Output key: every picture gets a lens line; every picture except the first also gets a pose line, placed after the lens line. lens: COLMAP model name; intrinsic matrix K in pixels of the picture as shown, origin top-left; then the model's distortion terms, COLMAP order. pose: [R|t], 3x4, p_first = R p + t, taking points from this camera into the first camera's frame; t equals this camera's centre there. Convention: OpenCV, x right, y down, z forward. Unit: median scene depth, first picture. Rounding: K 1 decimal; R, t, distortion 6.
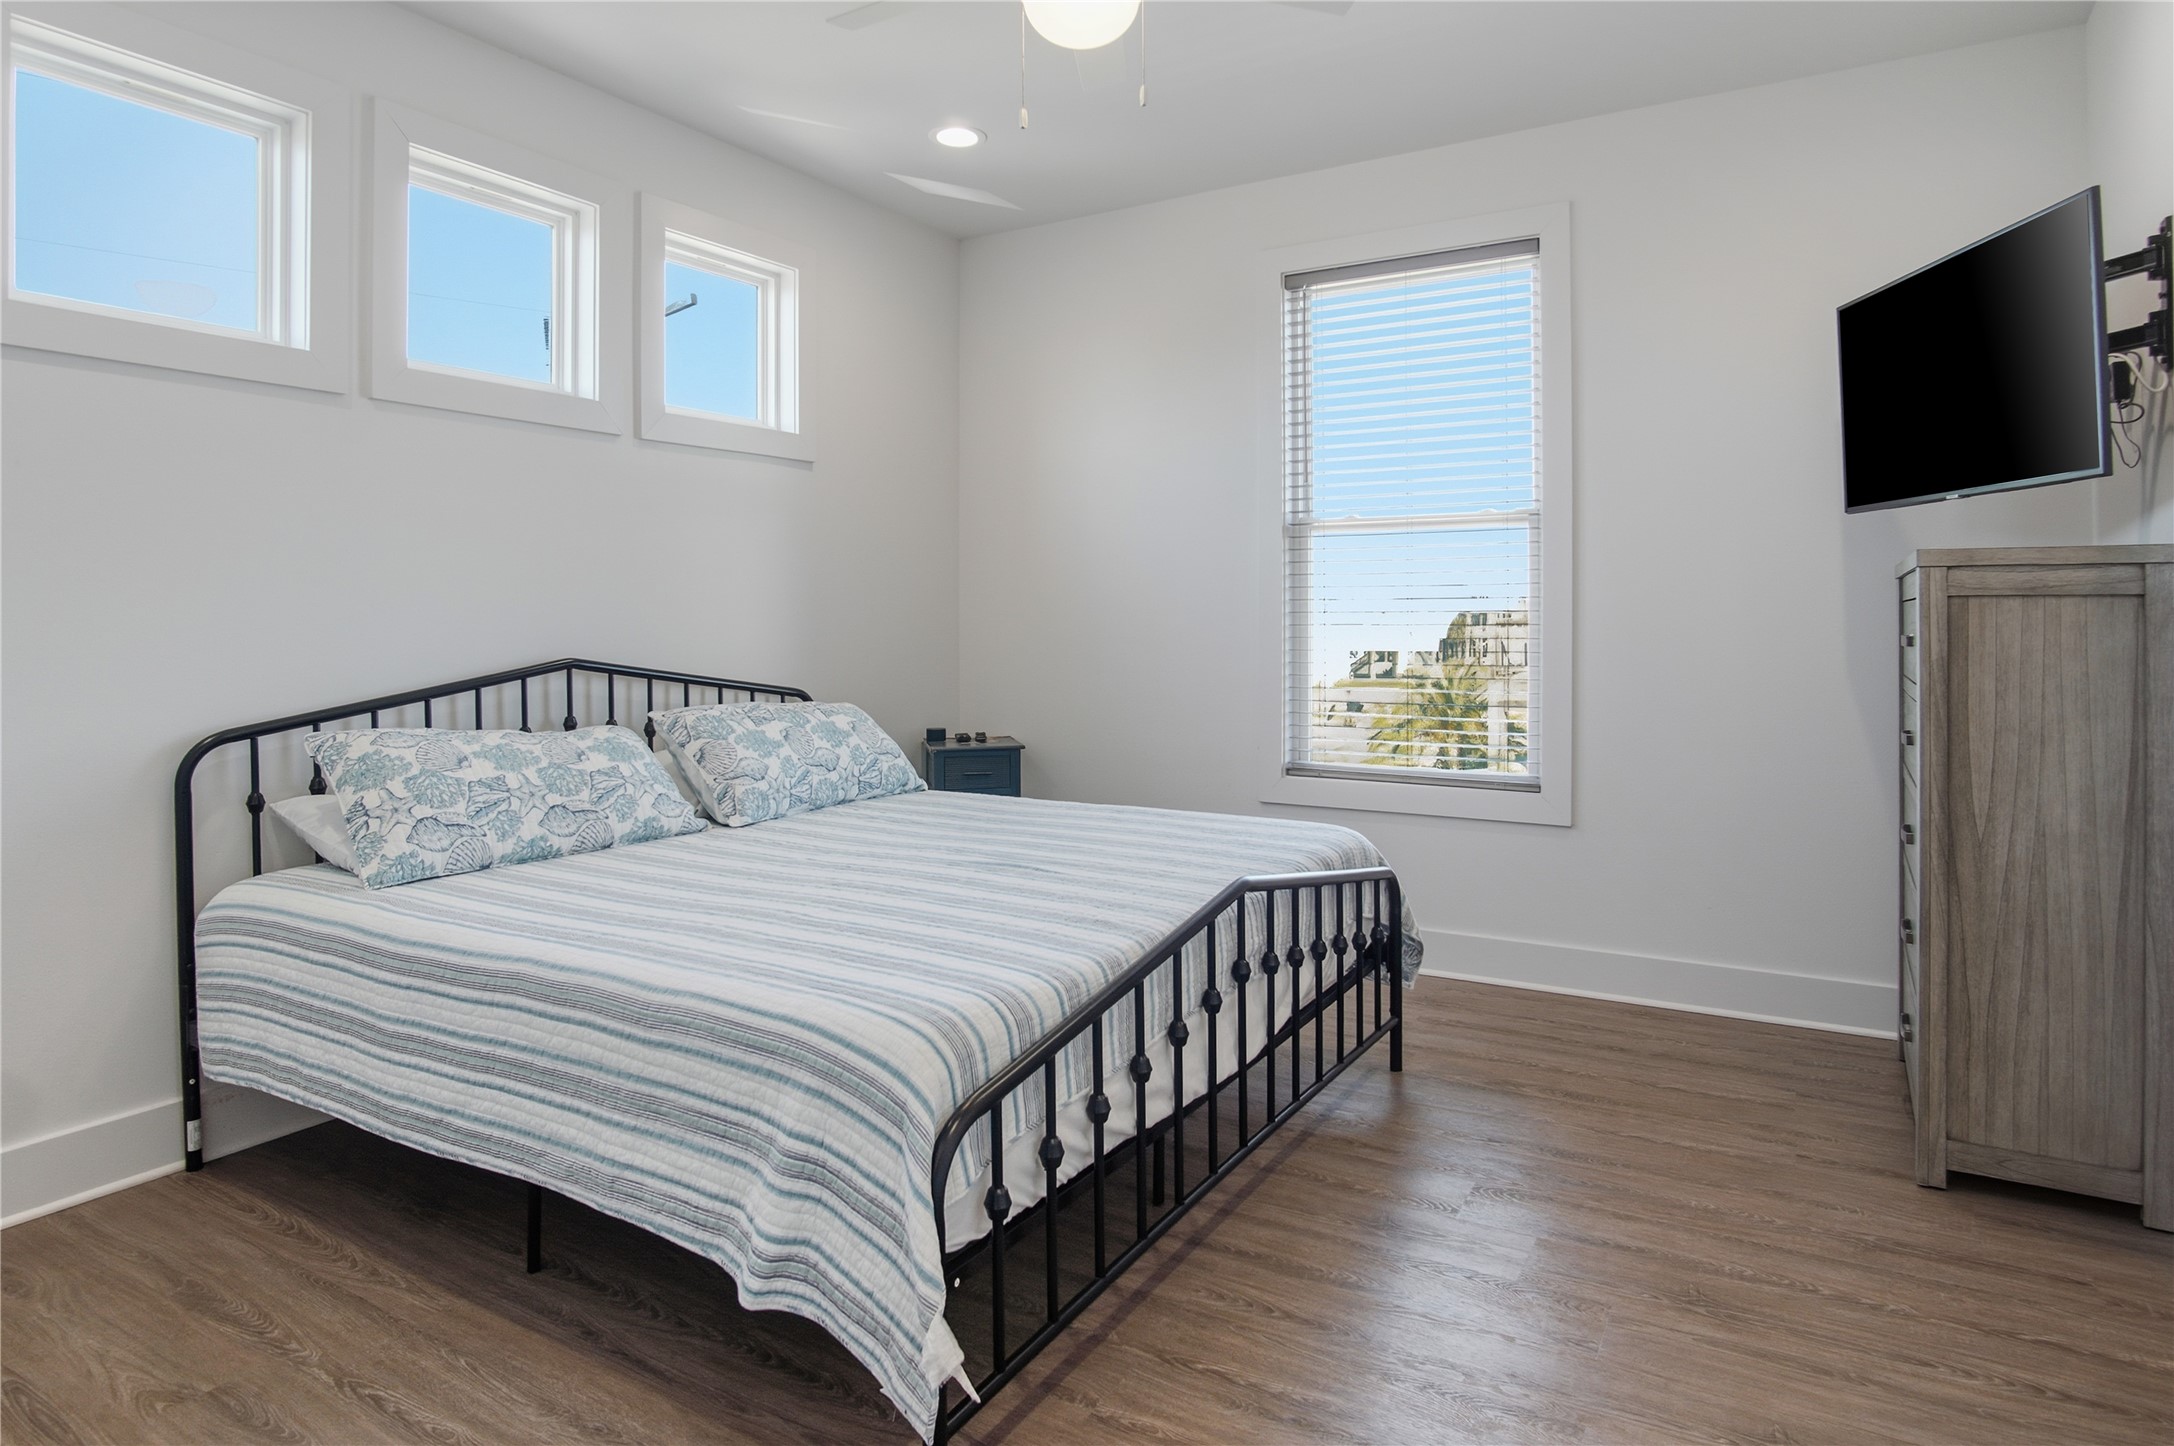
lens RADIAL K [[1236.8, 0, 1087.0], [0, 1236.8, 723.0], [0, 0, 1]] dist [0.015967, -0.000779]
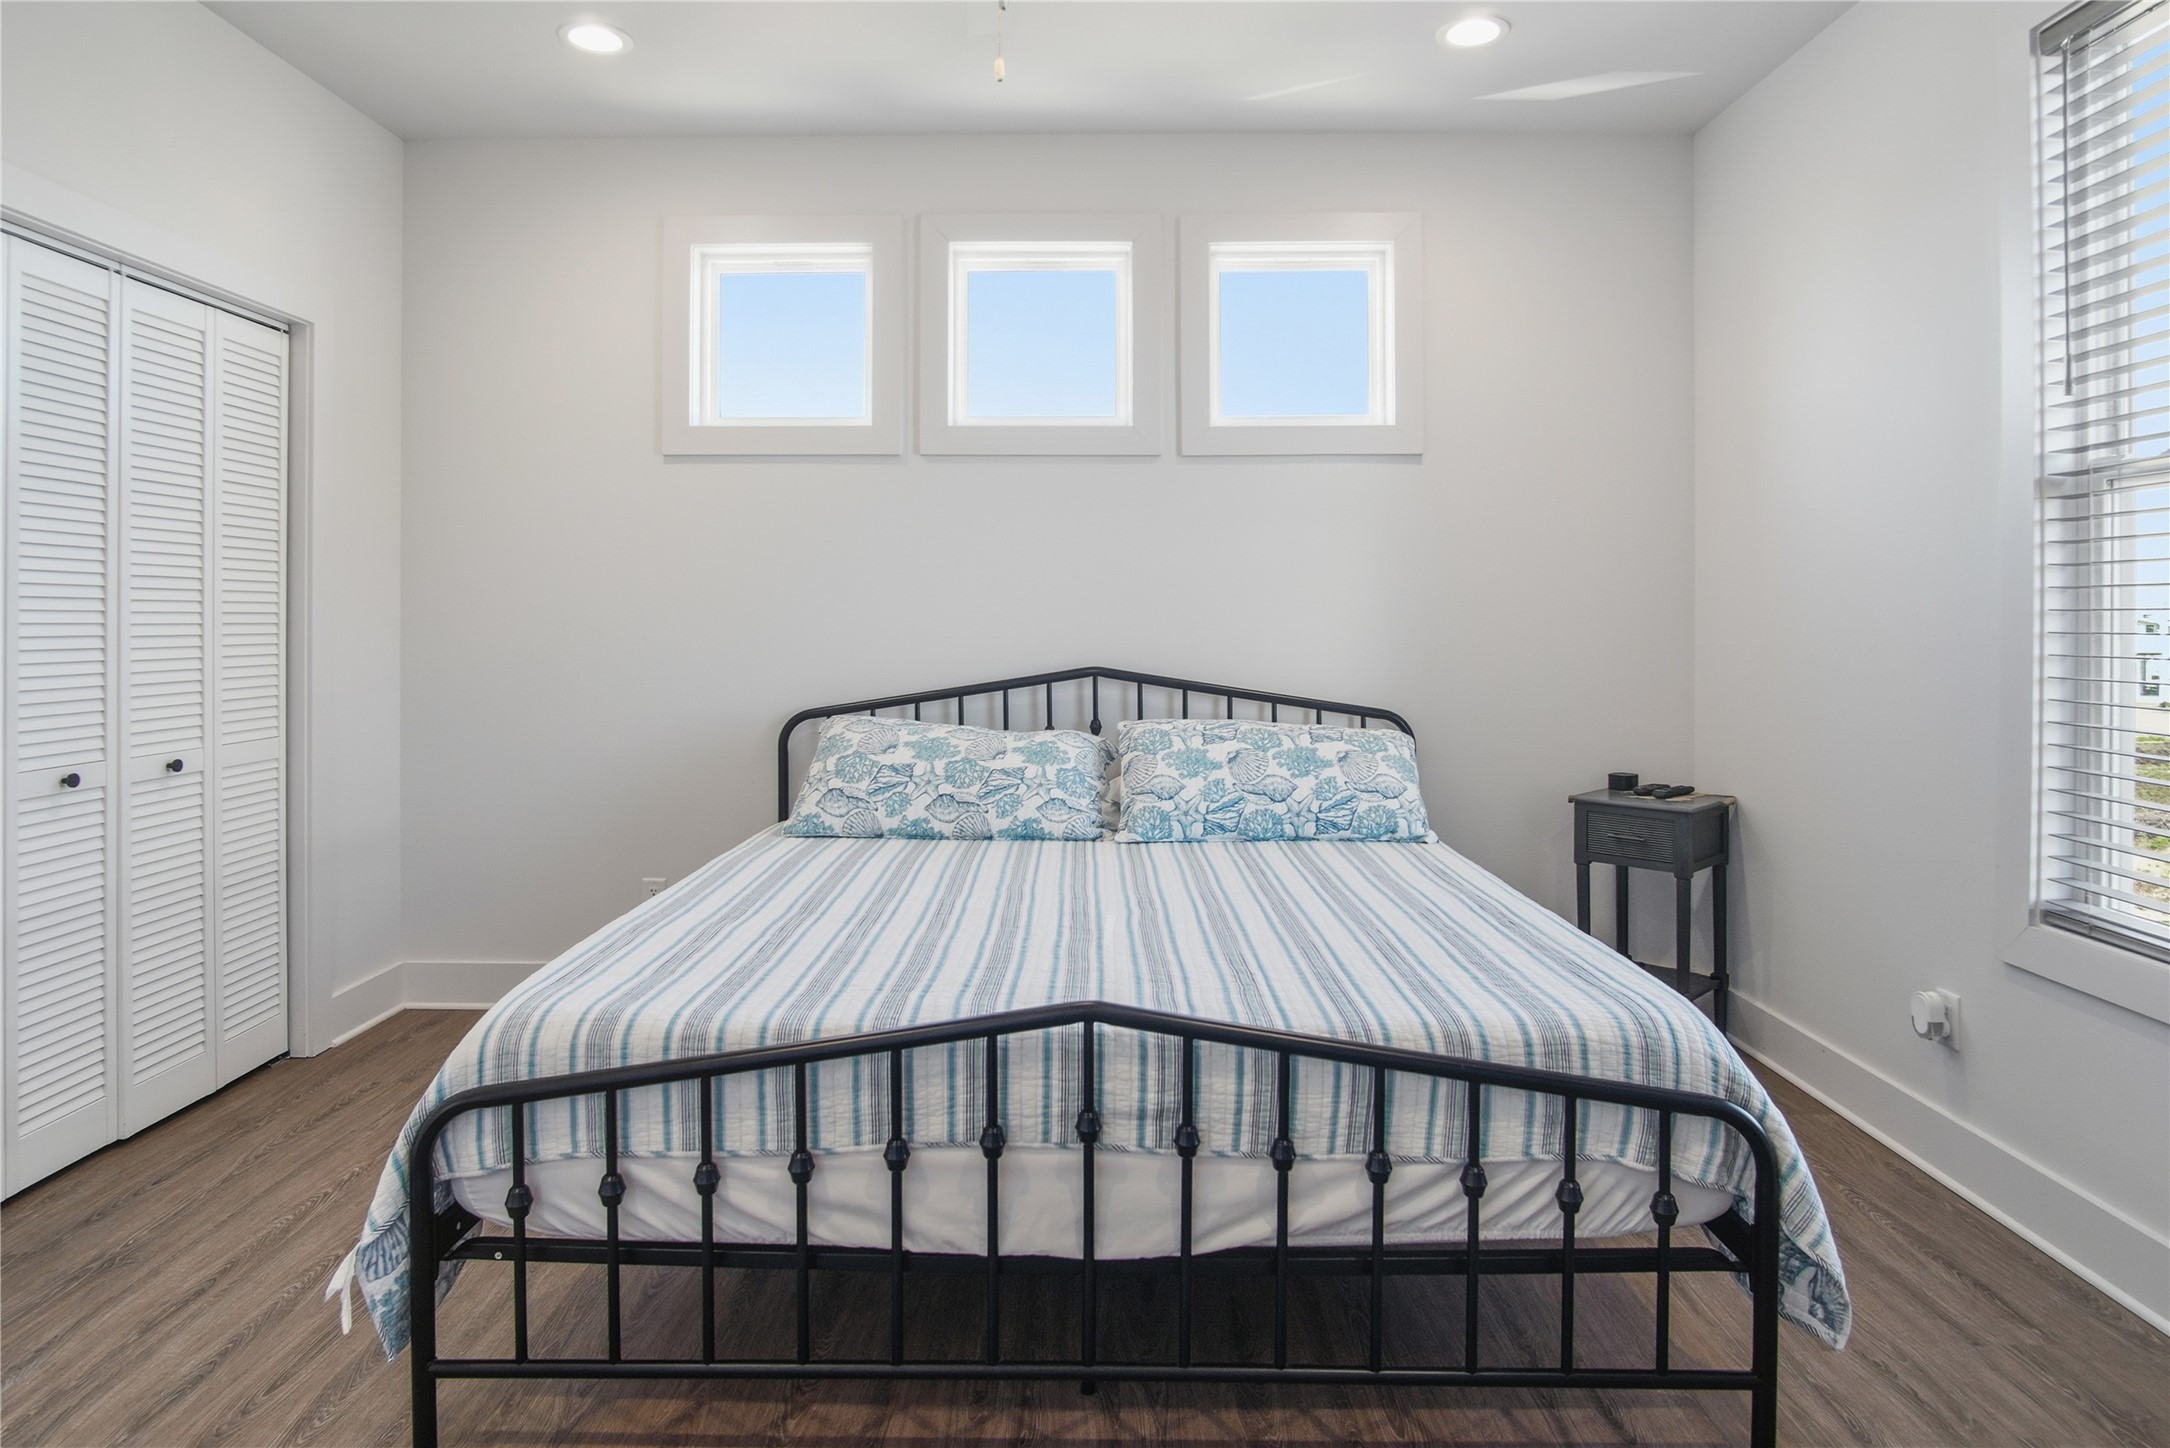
lens RADIAL K [[1259.6, 0, 1085.0], [0, 1259.6, 724.0], [0, 0, 1]] dist [-0.023755, 0.000423]
pose [[0.504484, 0.077406, -0.859944, 0.592348], [-0.075278, 0.996124, 0.045502, -0.057182], [0.860133, 0.041780, 0.508355, 0.482045]]
